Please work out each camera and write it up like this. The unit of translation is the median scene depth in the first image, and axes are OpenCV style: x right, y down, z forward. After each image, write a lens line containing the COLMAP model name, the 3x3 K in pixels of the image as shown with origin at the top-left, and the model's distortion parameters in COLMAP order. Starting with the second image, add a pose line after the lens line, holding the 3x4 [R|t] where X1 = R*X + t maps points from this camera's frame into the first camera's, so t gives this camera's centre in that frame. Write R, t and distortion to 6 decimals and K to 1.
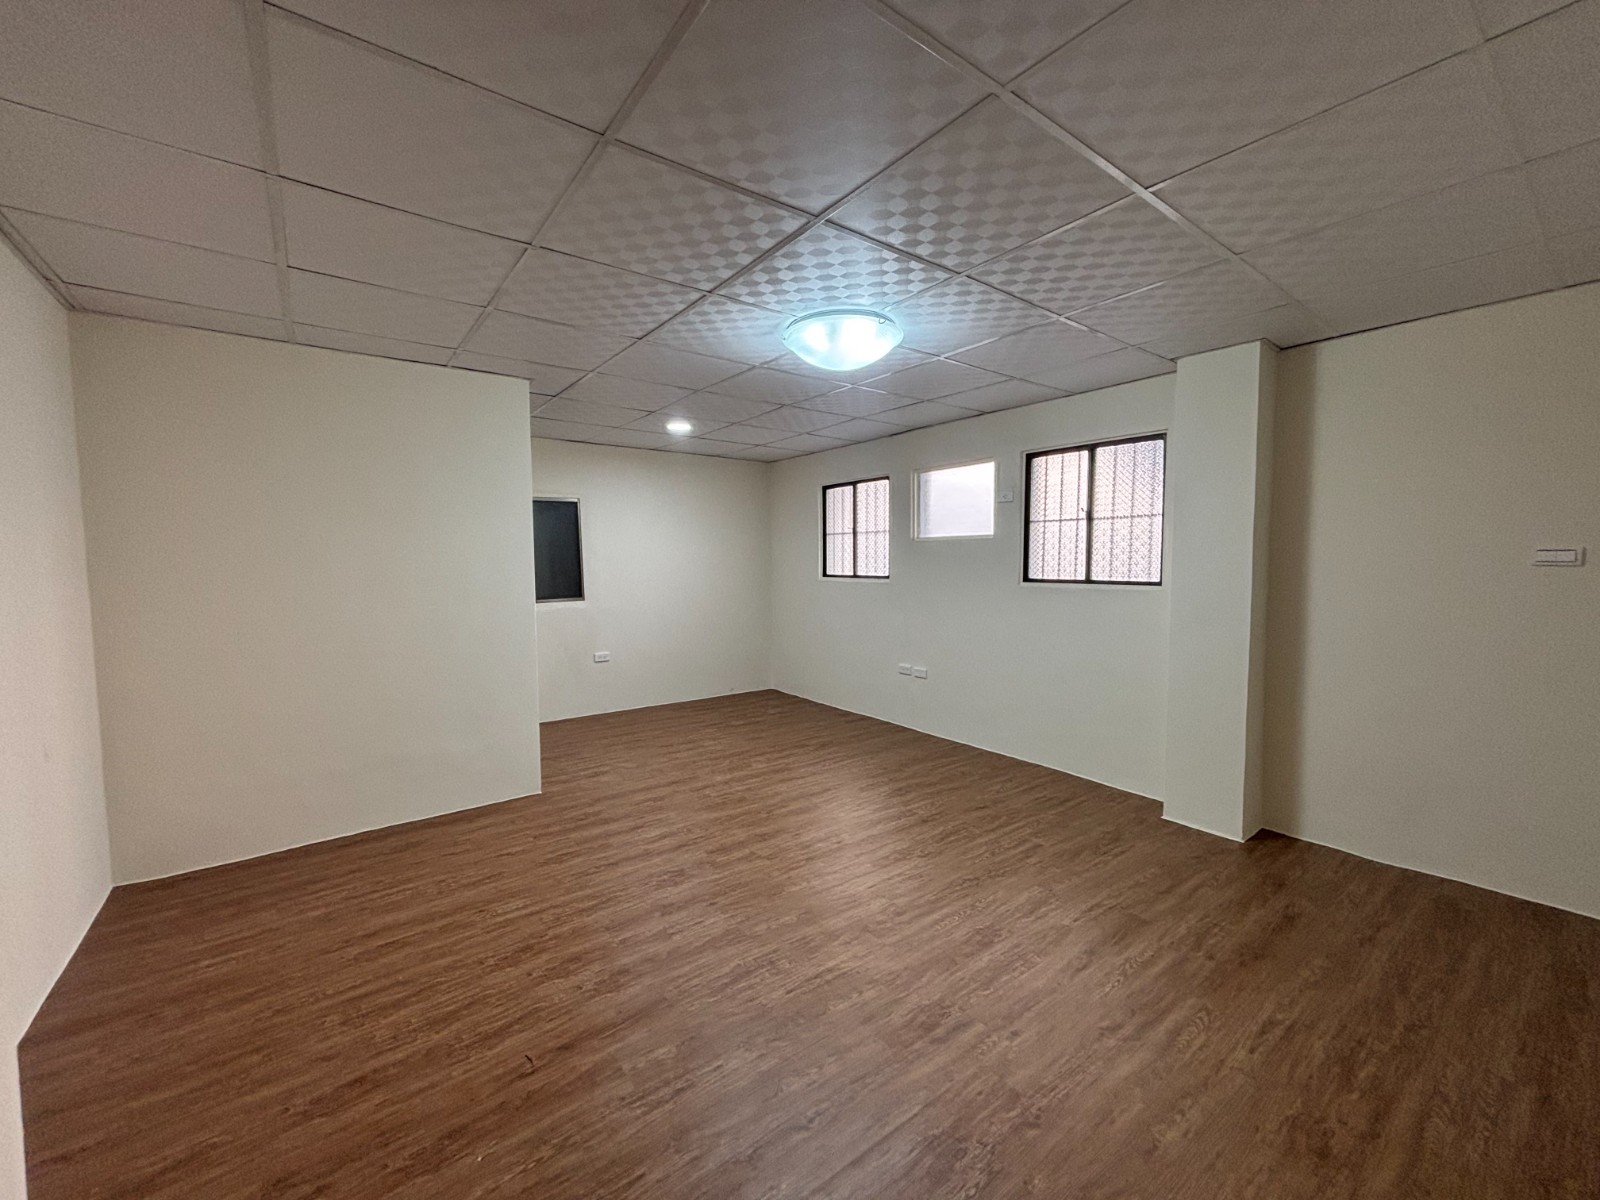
lens RADIAL K [[643.4, 0, 798.7], [0, 643.4, 599.5], [0, 0, 1]] dist [0.001971, 0.000187]
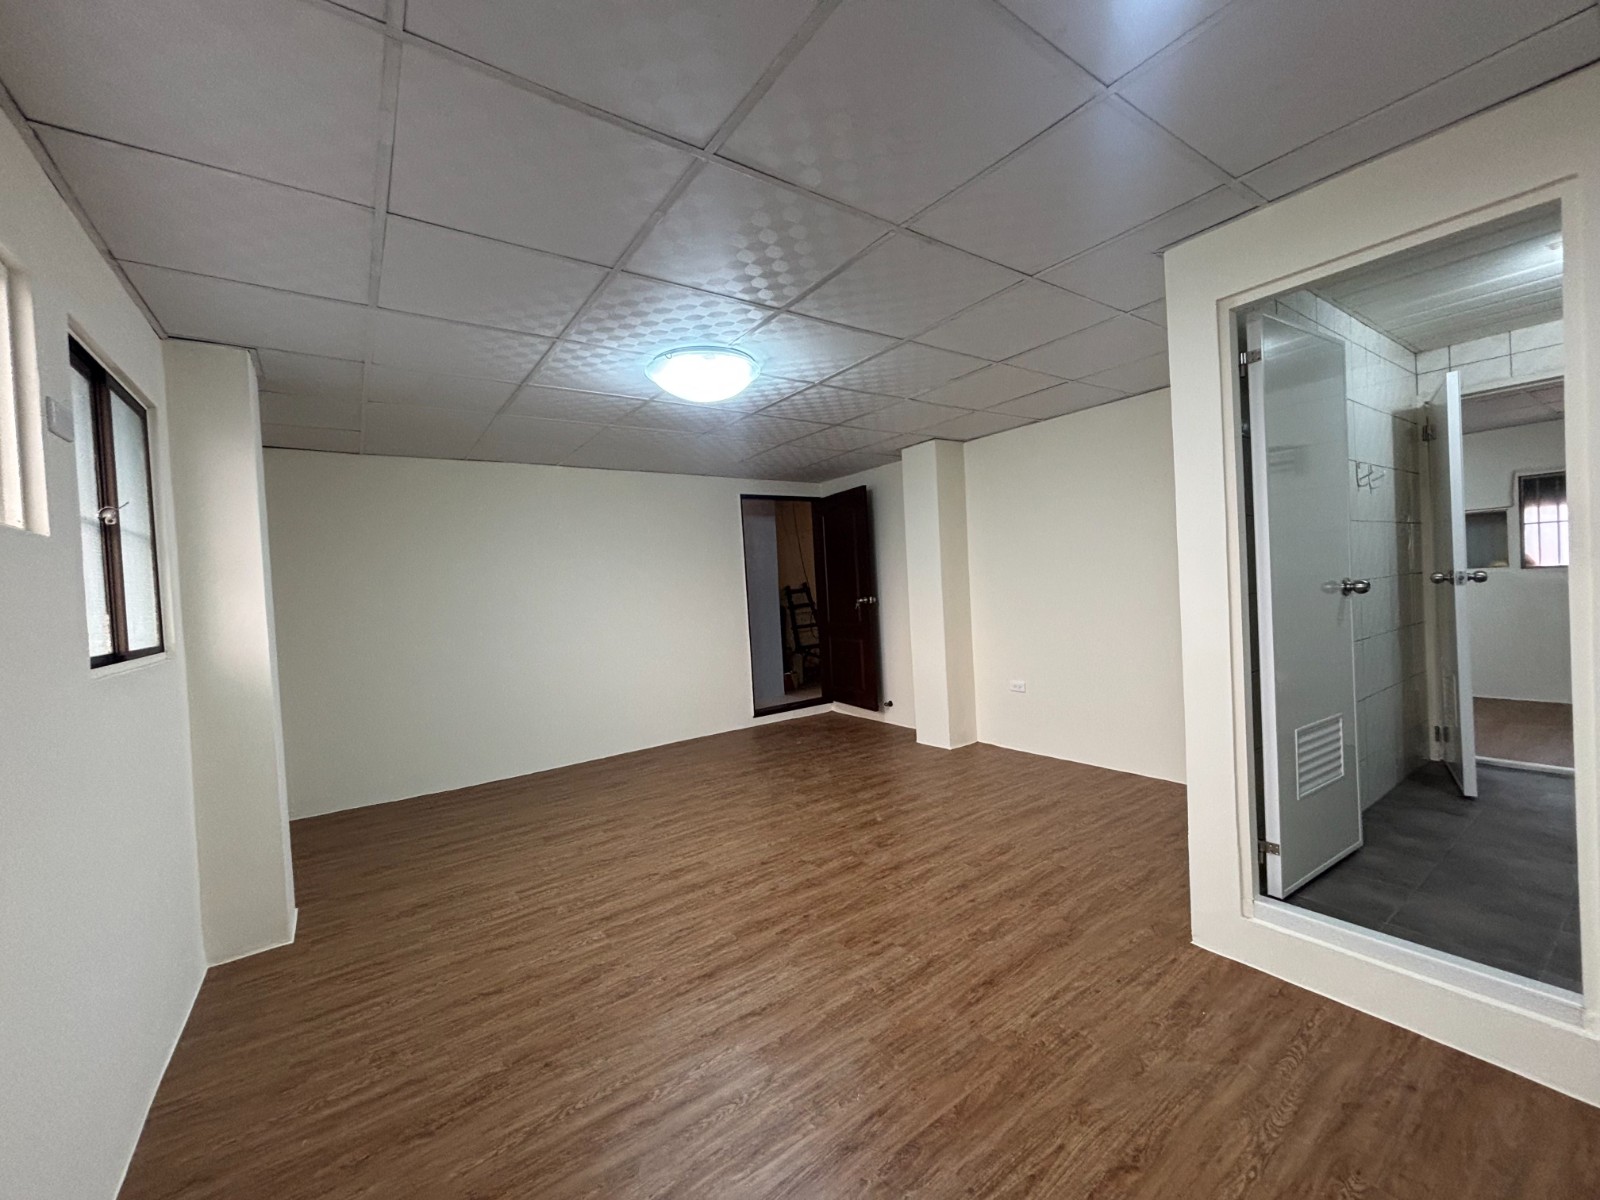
lens RADIAL K [[643.4, 0, 799.3], [0, 643.4, 600.6], [0, 0, 1]] dist [0.001971, 0.000187]
pose [[-0.997657, 0.060069, 0.032734, -0.091876], [0.062697, 0.994299, 0.086247, -0.099483], [-0.027367, 0.088097, -0.995736, 1.842735]]
